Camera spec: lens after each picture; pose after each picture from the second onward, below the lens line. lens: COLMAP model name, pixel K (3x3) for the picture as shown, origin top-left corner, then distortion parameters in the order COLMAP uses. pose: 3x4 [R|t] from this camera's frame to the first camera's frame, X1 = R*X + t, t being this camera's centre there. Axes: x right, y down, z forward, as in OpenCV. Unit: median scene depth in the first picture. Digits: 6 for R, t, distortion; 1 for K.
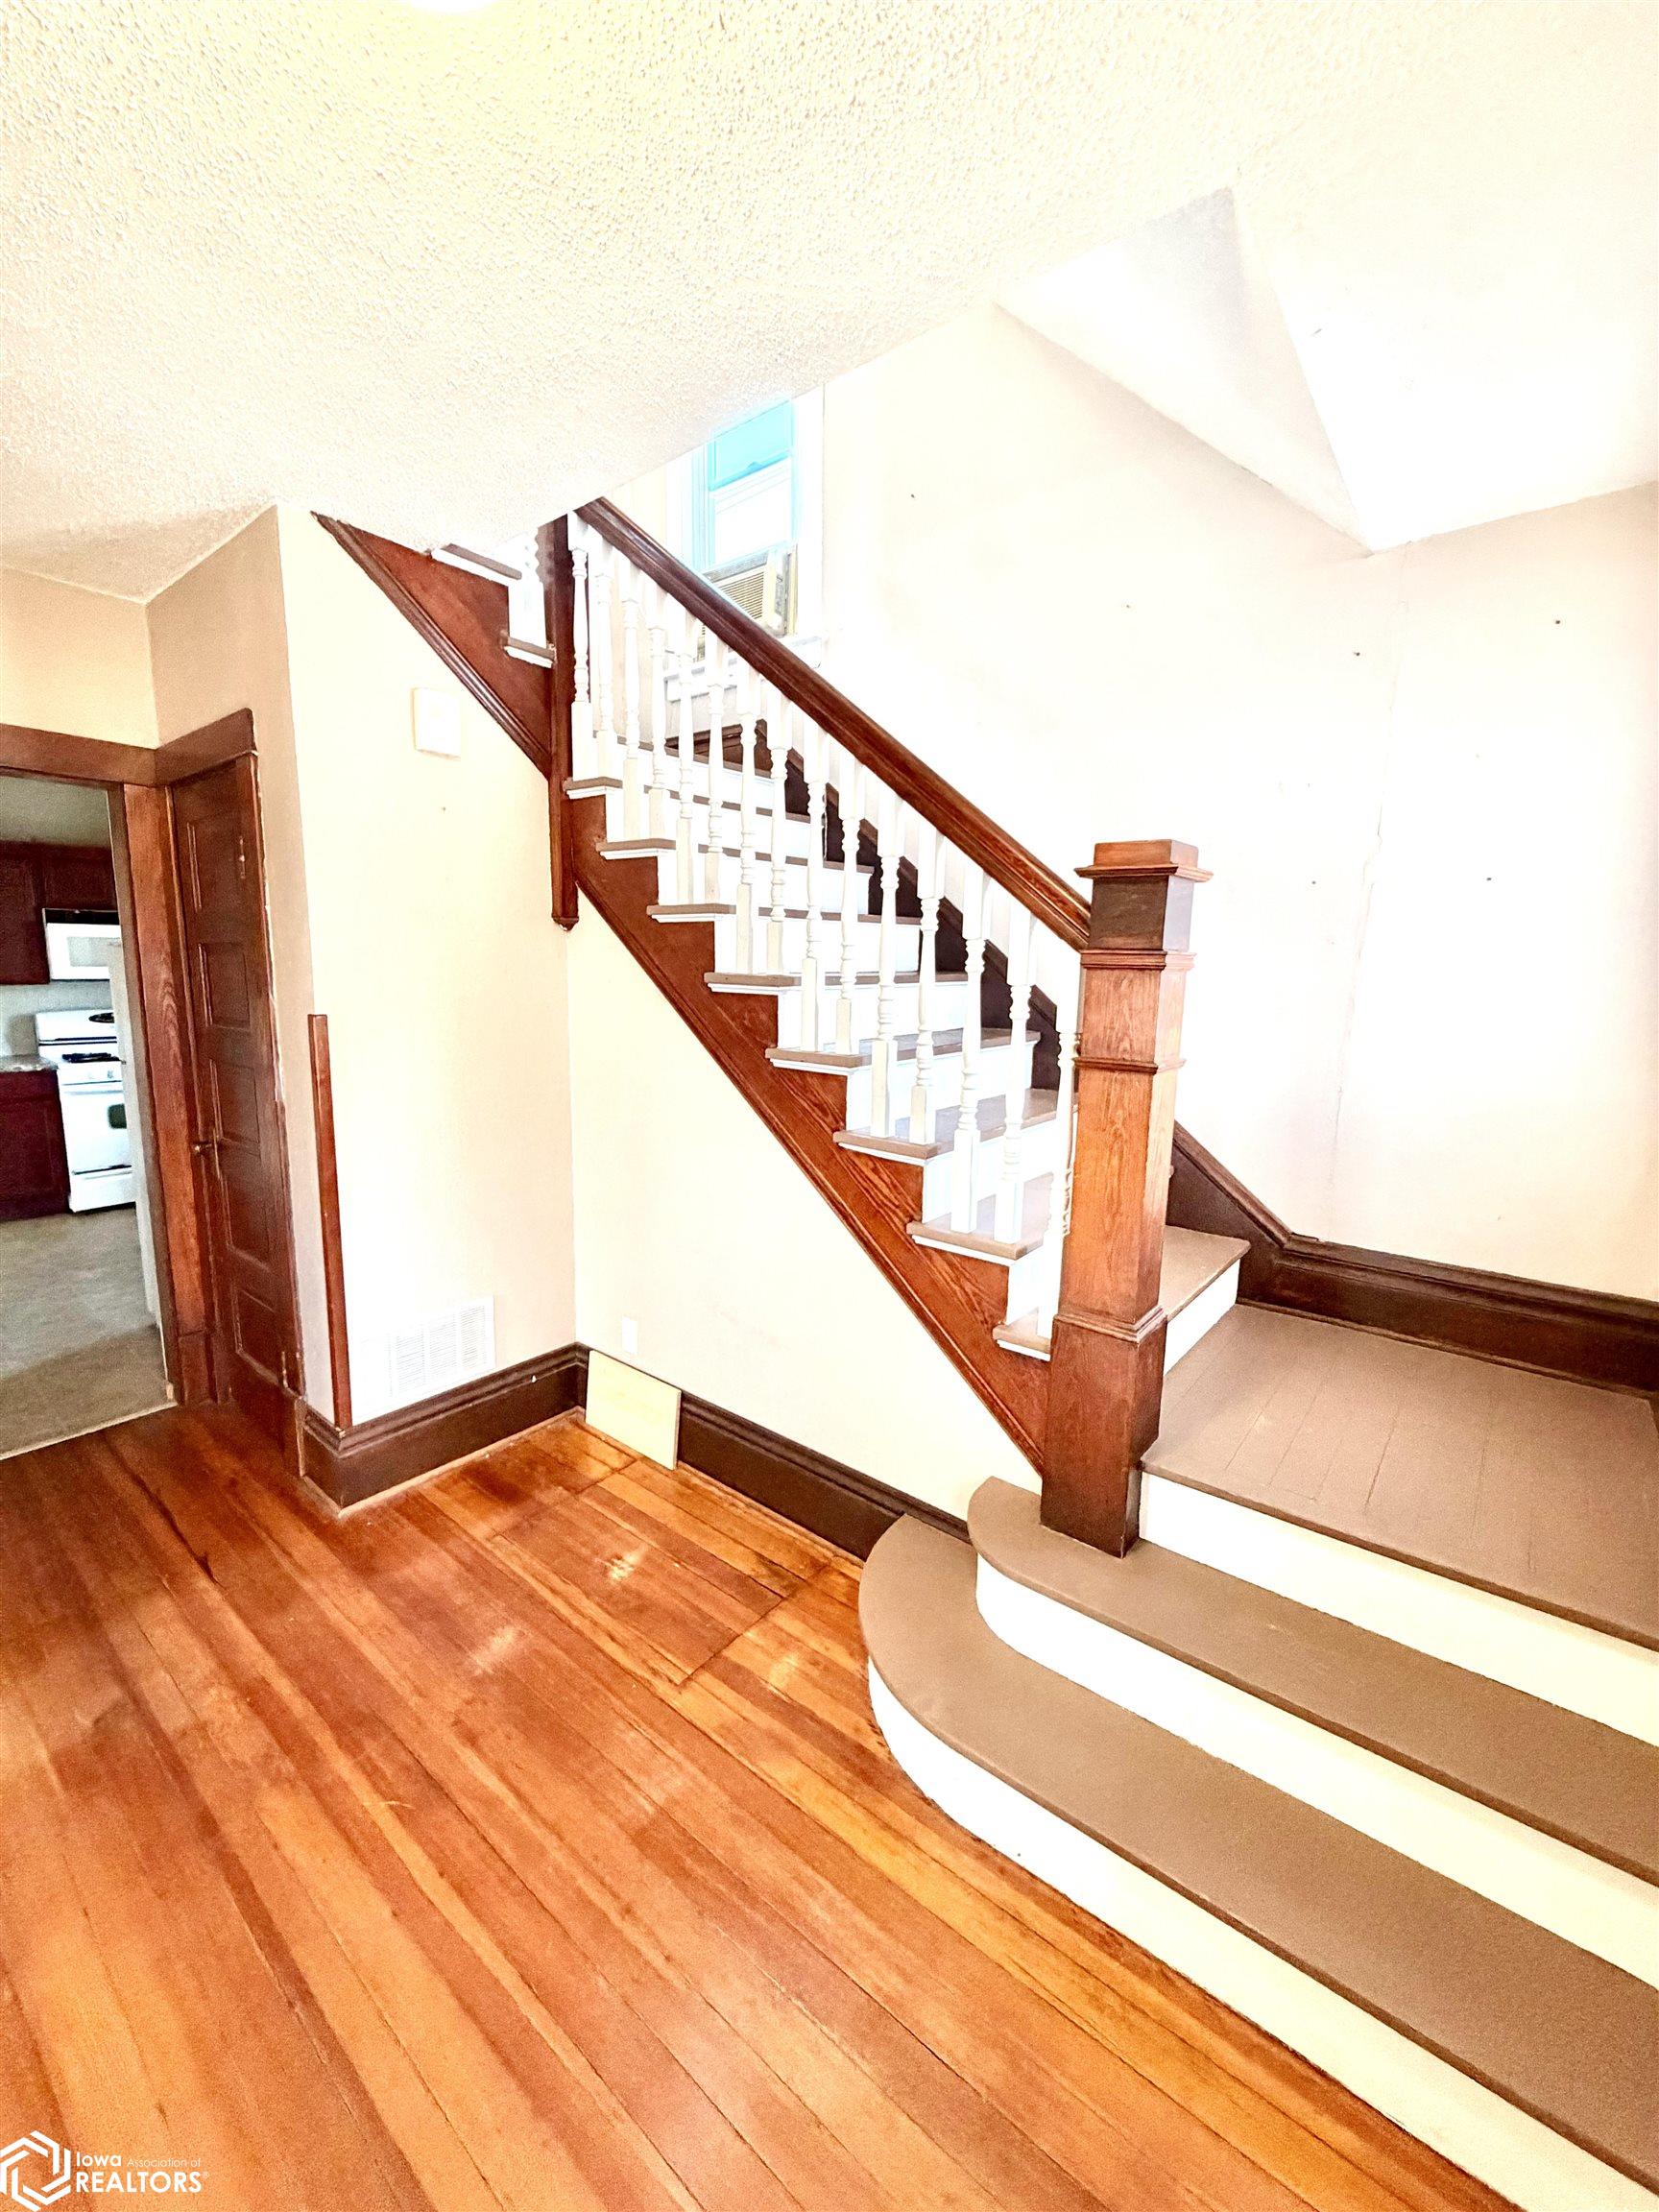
lens RADIAL K [[880.4, 0, 840.0], [0, 880.4, 1104.7], [0, 0, 1]] dist [-0.000224, 0.000508]
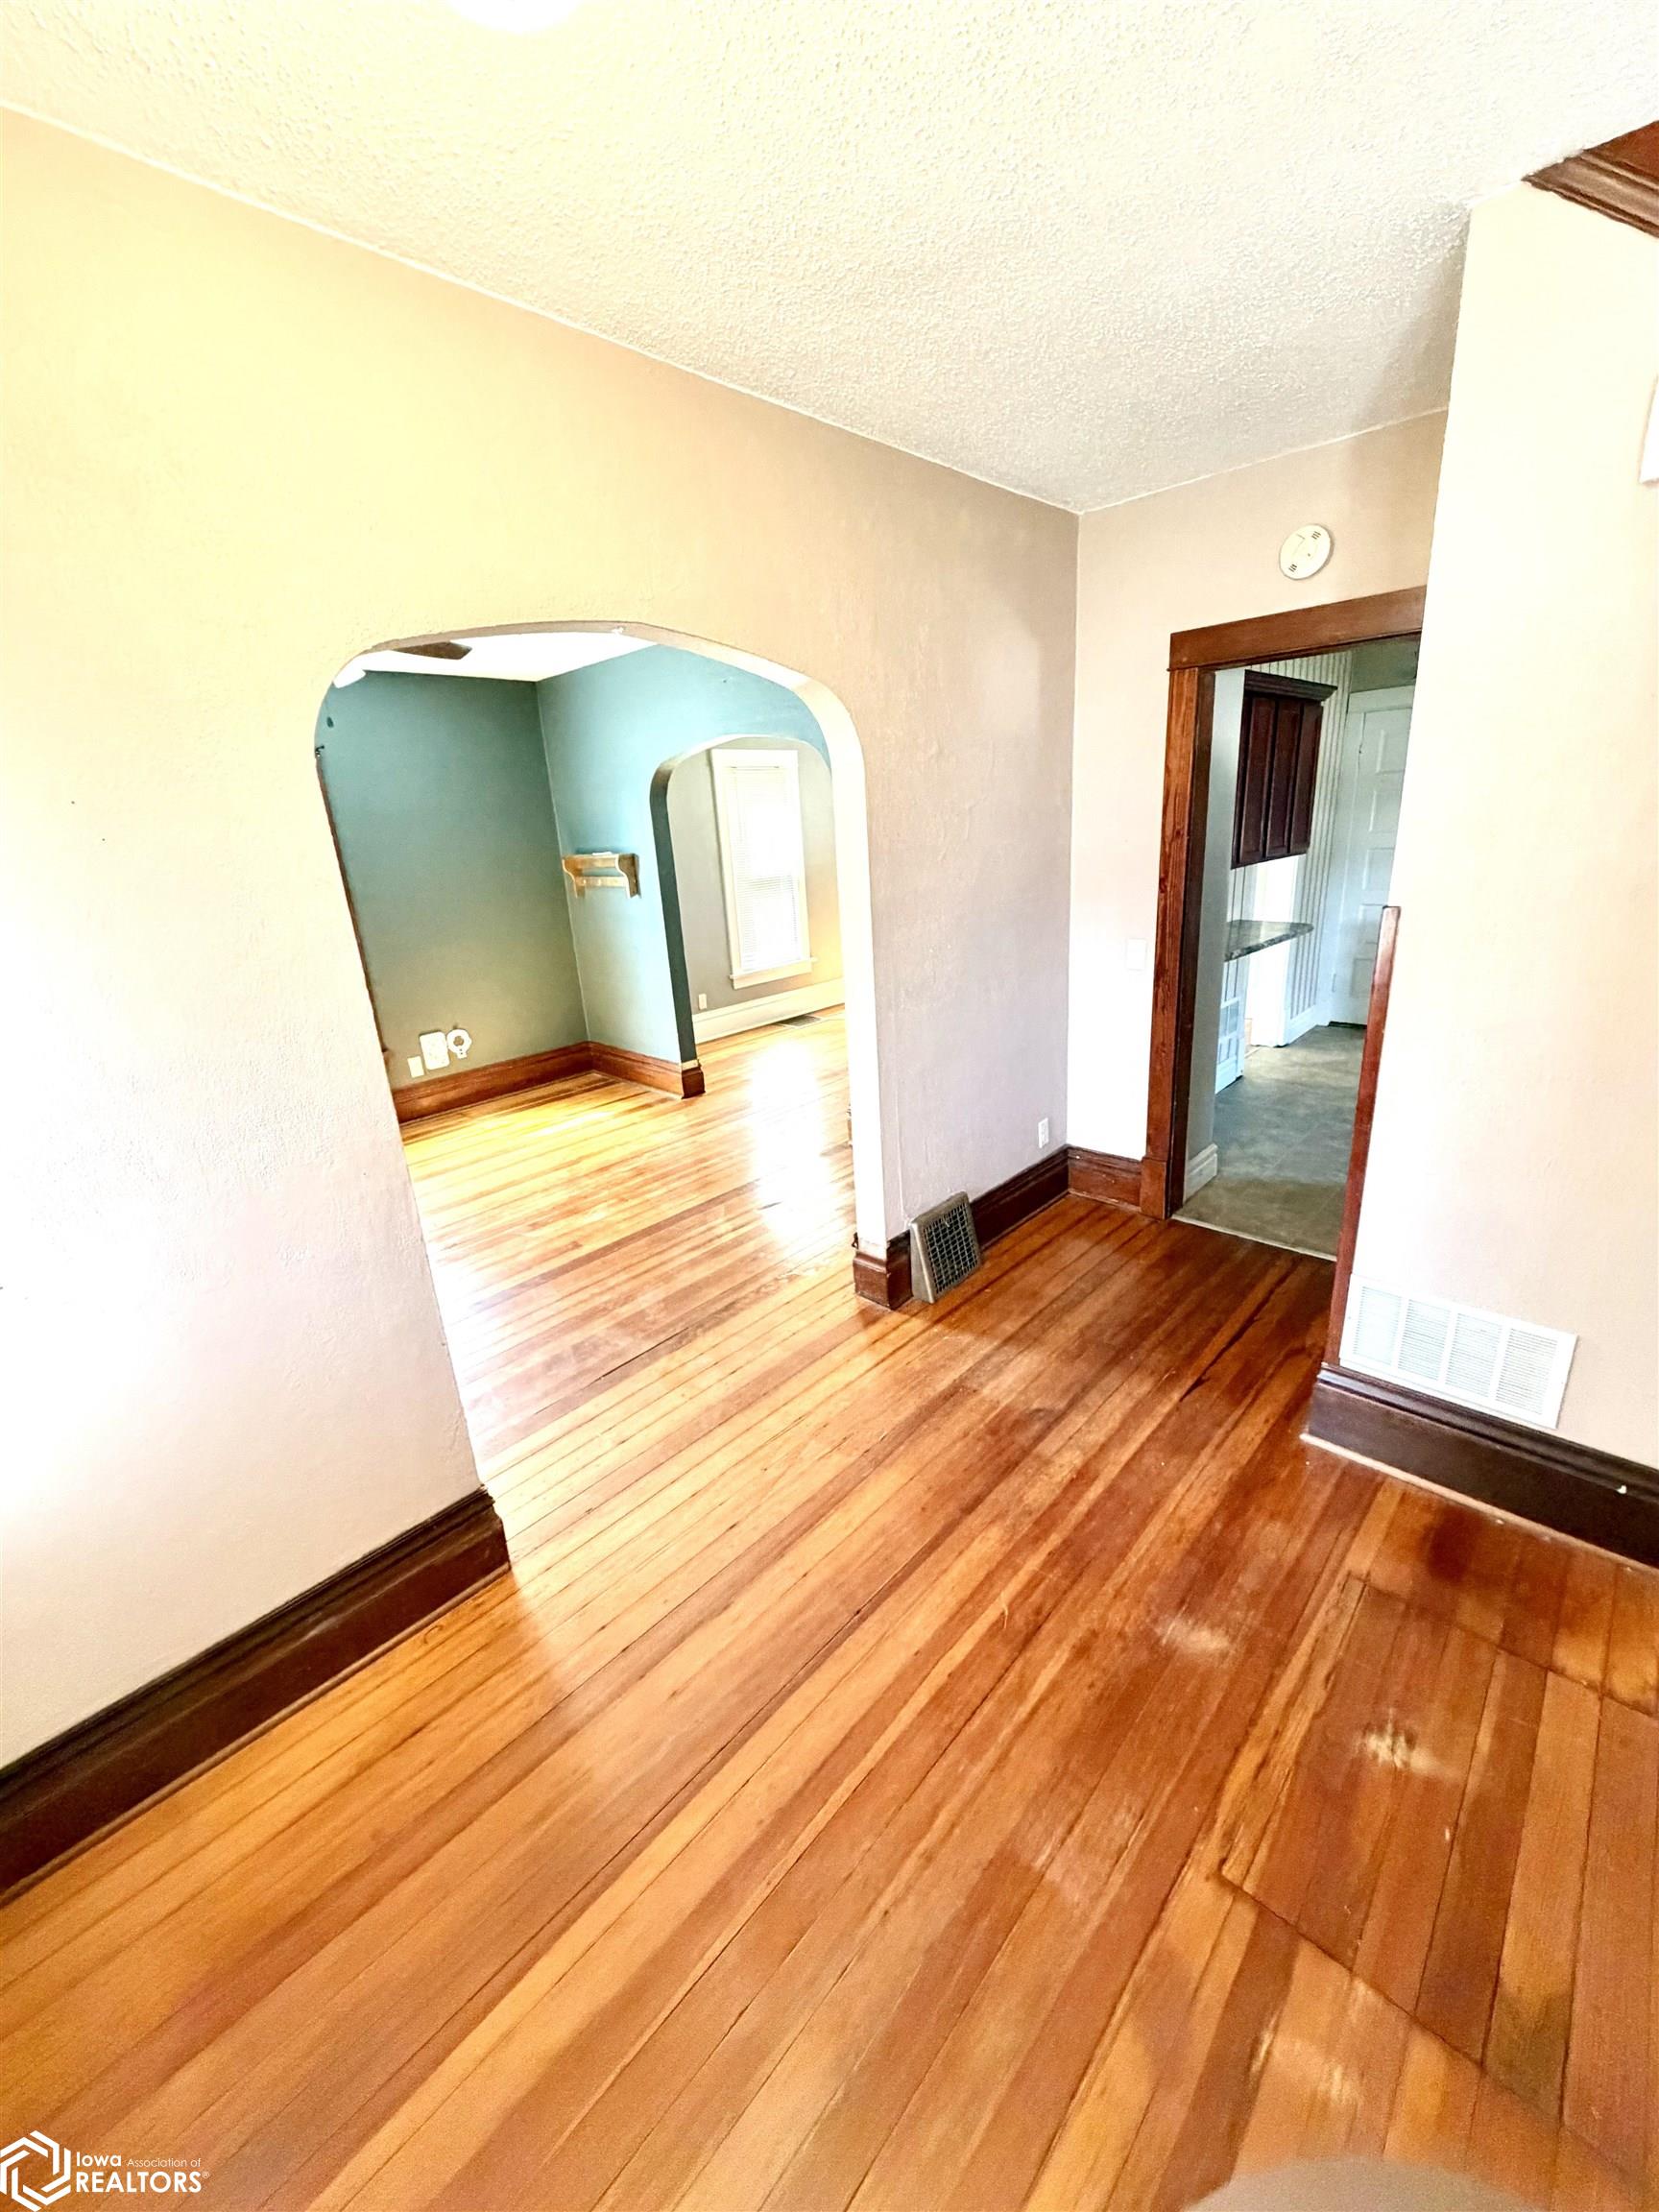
lens RADIAL K [[880.4, 0, 831.4], [0, 880.4, 1104.3], [0, 0, 1]] dist [-0.000224, 0.000508]
pose [[-0.079359, 0.291525, -0.953266, 0.360302], [-0.100377, 0.949084, 0.298603, -0.143251], [0.991780, 0.119383, -0.046056, 0.636562]]
